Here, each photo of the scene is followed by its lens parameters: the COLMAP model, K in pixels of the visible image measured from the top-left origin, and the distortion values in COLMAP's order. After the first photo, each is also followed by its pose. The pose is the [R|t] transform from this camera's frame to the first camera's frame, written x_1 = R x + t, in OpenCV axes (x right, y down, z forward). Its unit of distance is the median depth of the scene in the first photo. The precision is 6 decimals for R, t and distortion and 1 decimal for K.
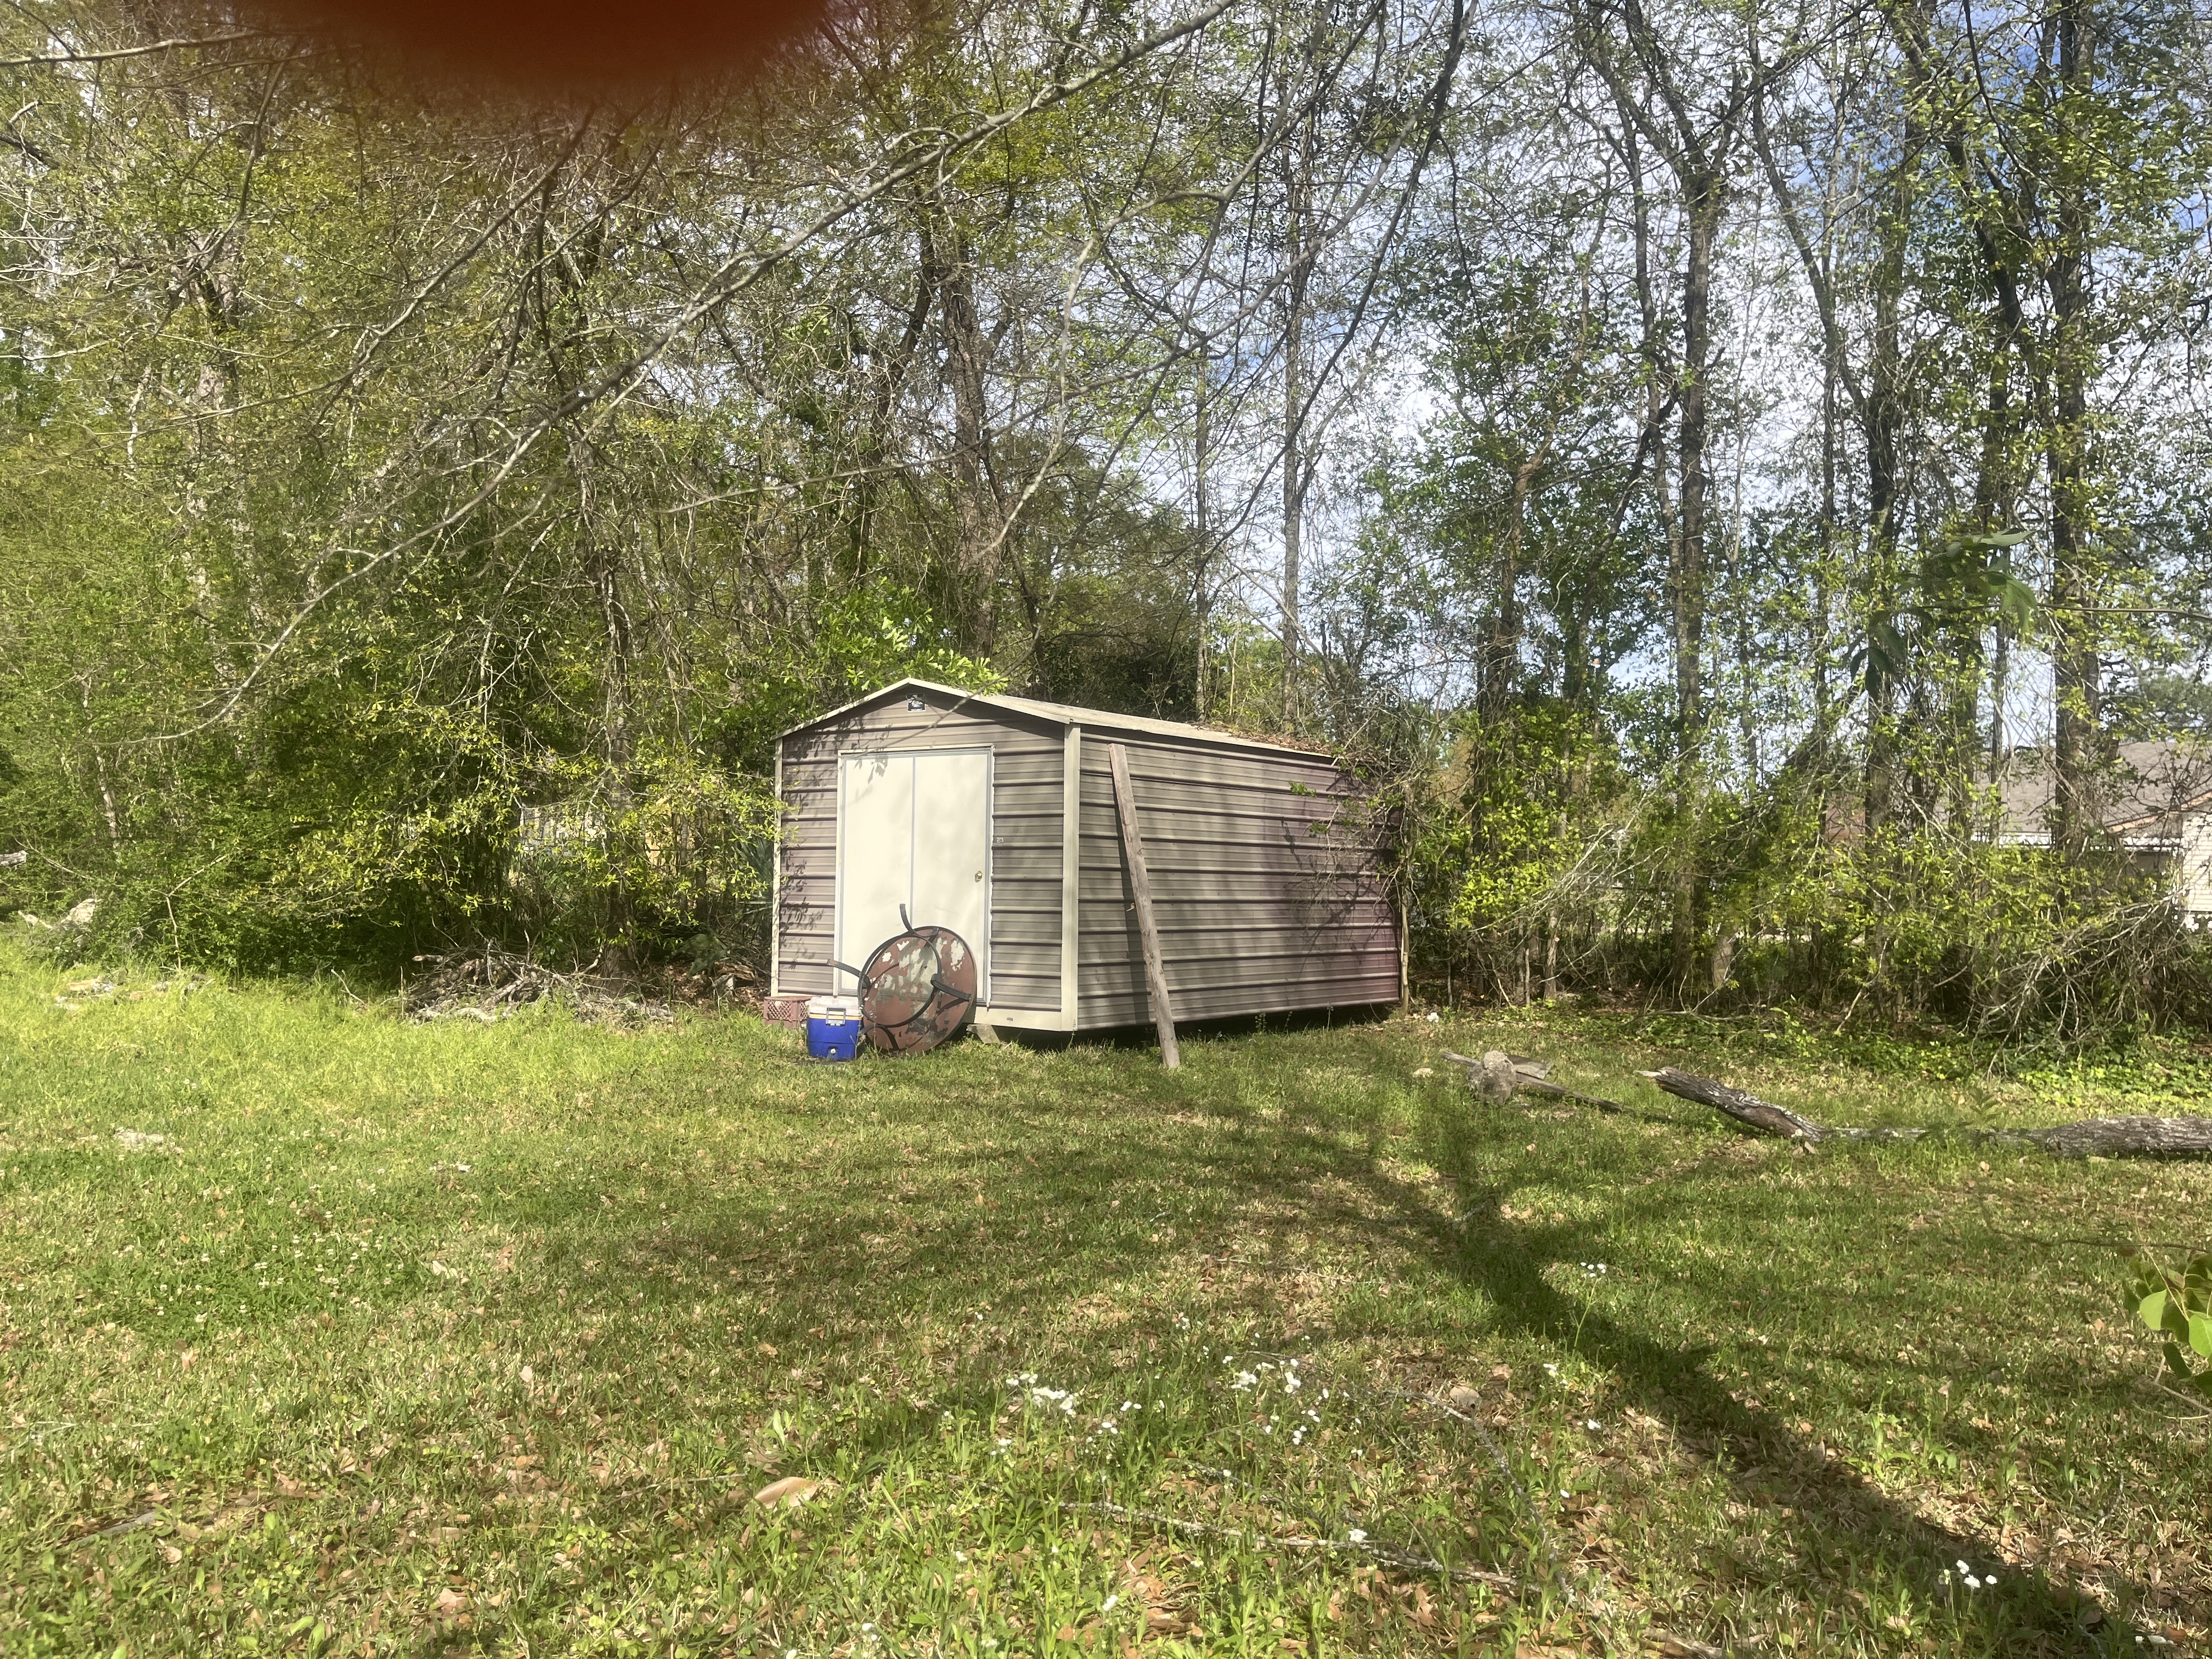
lens RADIAL K [[1674.8, 0, 1108.3], [0, 1674.8, 829.8], [0, 0, 1]] dist [0.060750, -0.083822]
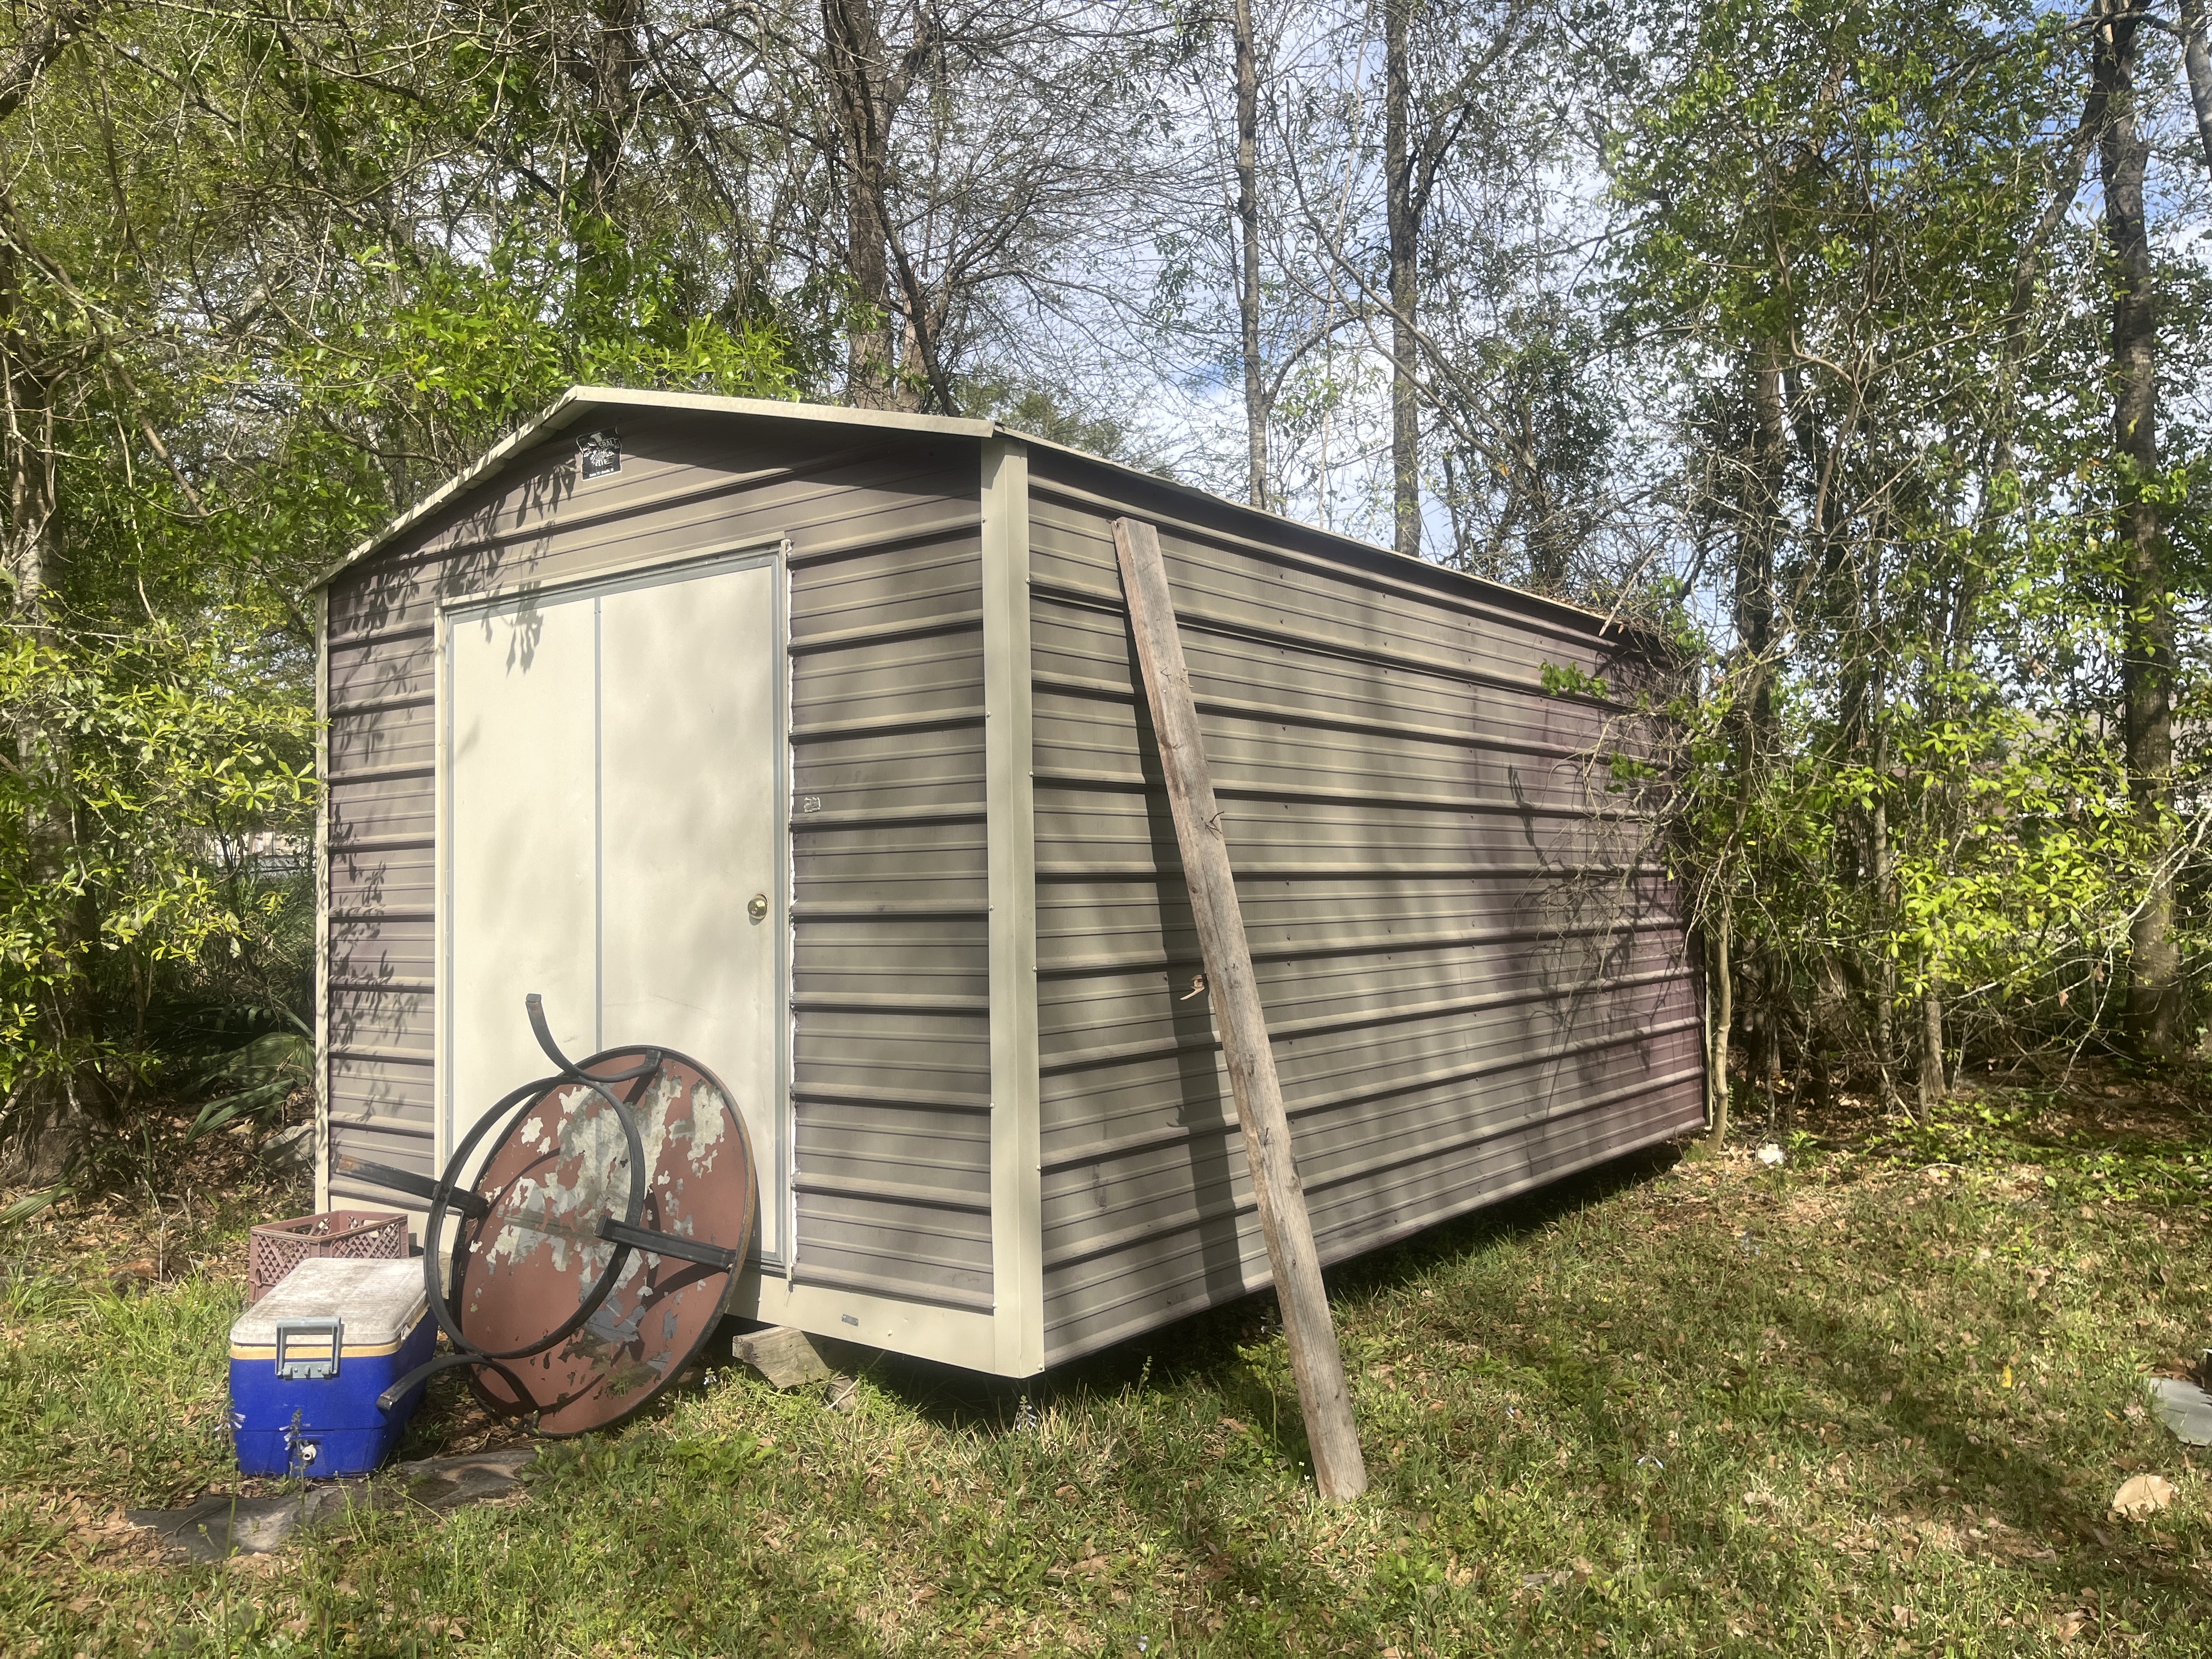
lens RADIAL K [[1674.8, 0, 1104.4], [0, 1674.8, 829.4], [0, 0, 1]] dist [0.060750, -0.083822]
pose [[0.999585, -0.027714, 0.007907, -0.006112], [0.027716, 0.999616, -0.000142, 0.013017], [-0.007900, 0.000361, 0.999969, 0.642580]]
